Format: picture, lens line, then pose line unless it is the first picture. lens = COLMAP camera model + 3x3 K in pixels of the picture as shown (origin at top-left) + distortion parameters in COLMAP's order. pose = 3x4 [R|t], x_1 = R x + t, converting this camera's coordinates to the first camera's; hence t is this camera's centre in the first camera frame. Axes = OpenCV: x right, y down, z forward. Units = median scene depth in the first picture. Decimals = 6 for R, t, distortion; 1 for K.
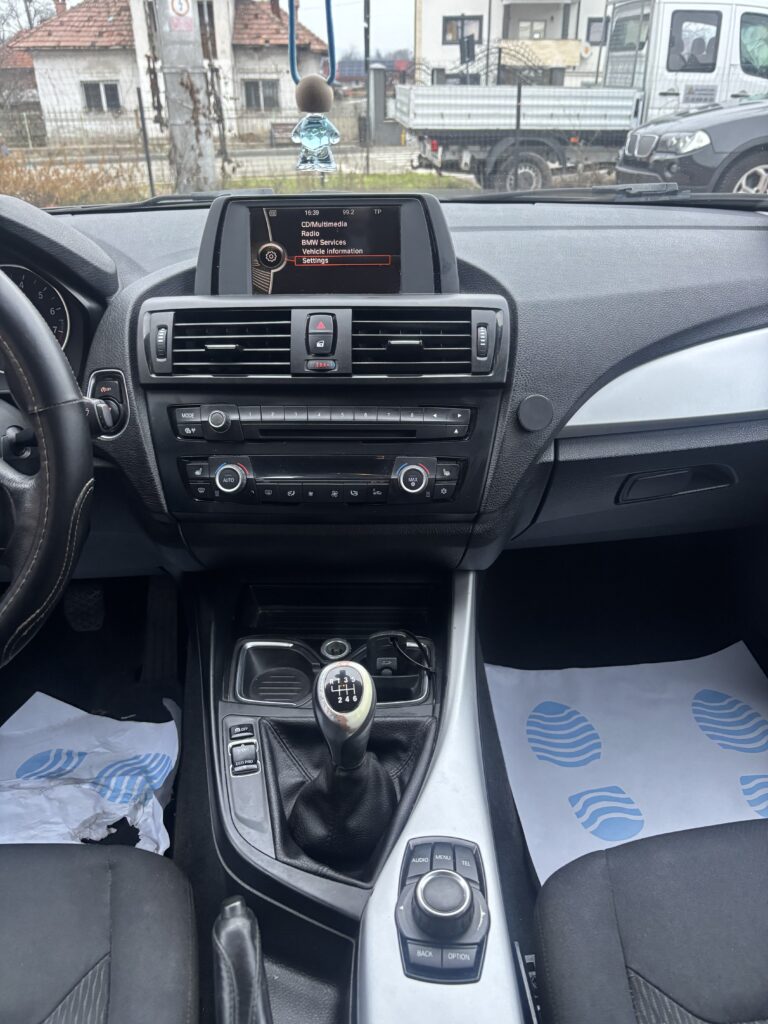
lens RADIAL K [[750.6, 0, 384.0], [0, 750.6, 512.0], [0, 0, 1]] dist [0.031366, -0.044641]
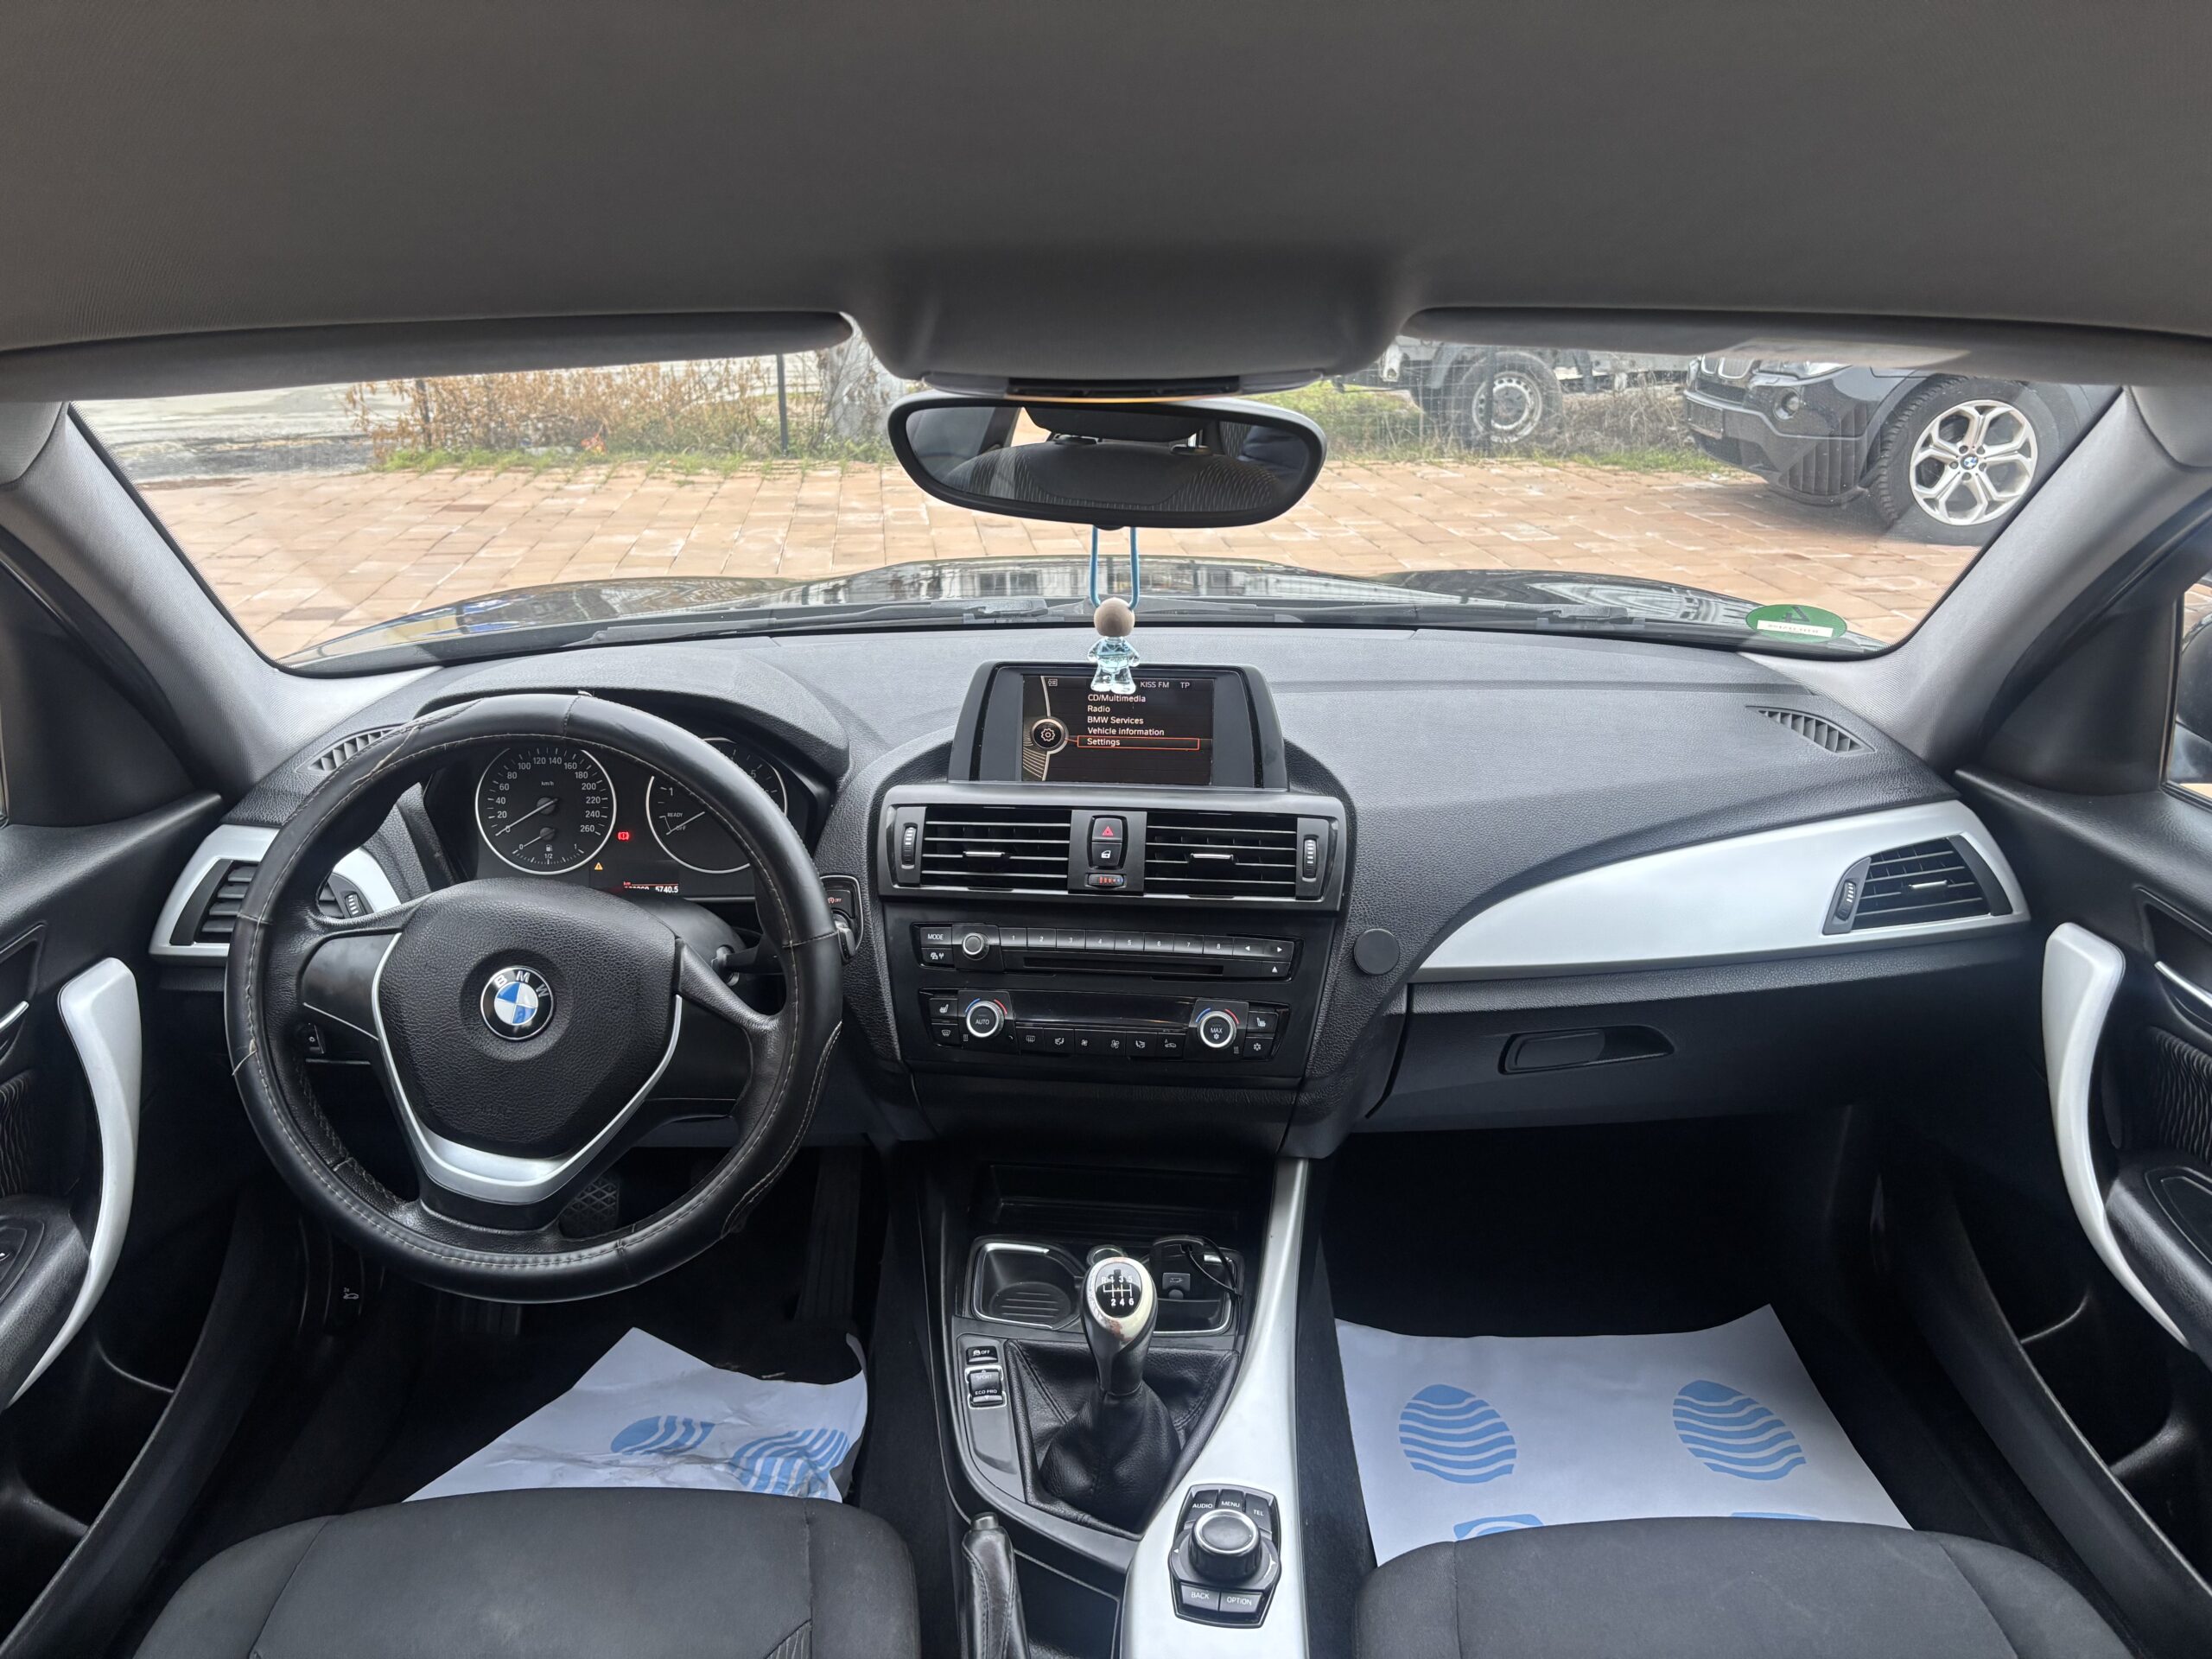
lens RADIAL K [[1621.4, 0, 1105.4], [0, 1621.4, 810.6], [0, 0, 1]] dist [0.031366, -0.044641]
pose [[0.997054, 0.032888, -0.069294, 0.030882], [-0.042642, 0.988606, -0.144363, -0.020059], [0.063756, 0.146892, 0.987096, -0.669790]]
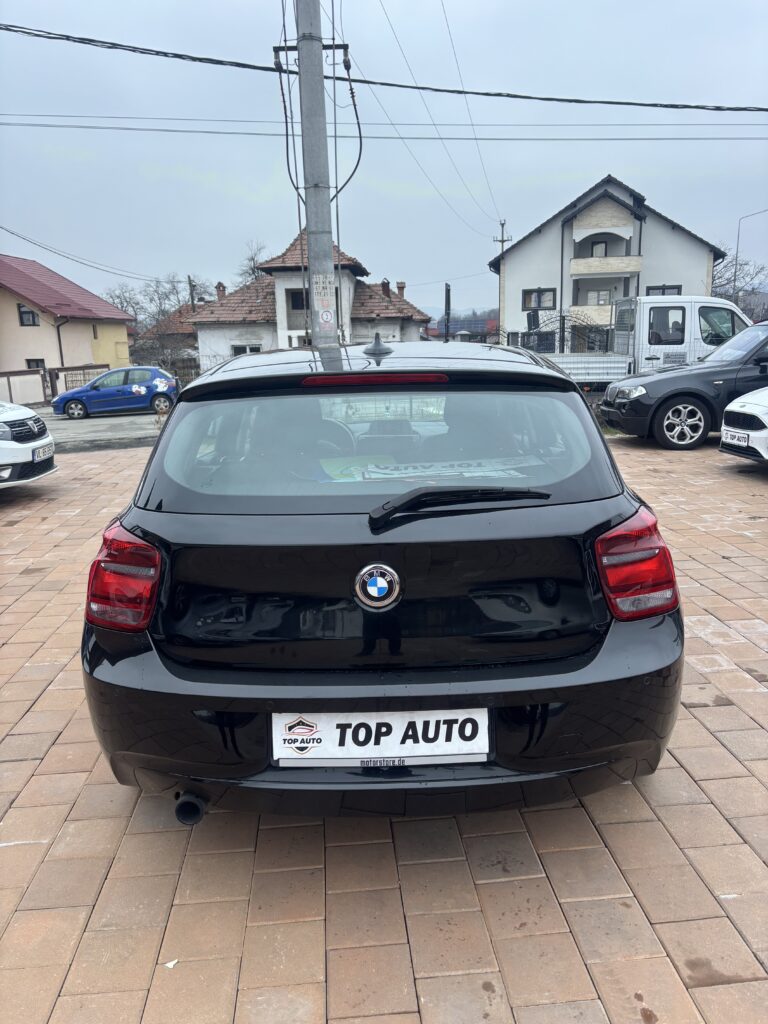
lens RADIAL K [[750.6, 0, 384.0], [0, 750.6, 512.0], [0, 0, 1]] dist [0.031366, -0.044641]
pose [[0.992077, 0.006934, -0.125438, 0.624731], [-0.042070, 0.959163, -0.279707, 1.942801], [0.118376, 0.282768, 0.951856, -4.448827]]
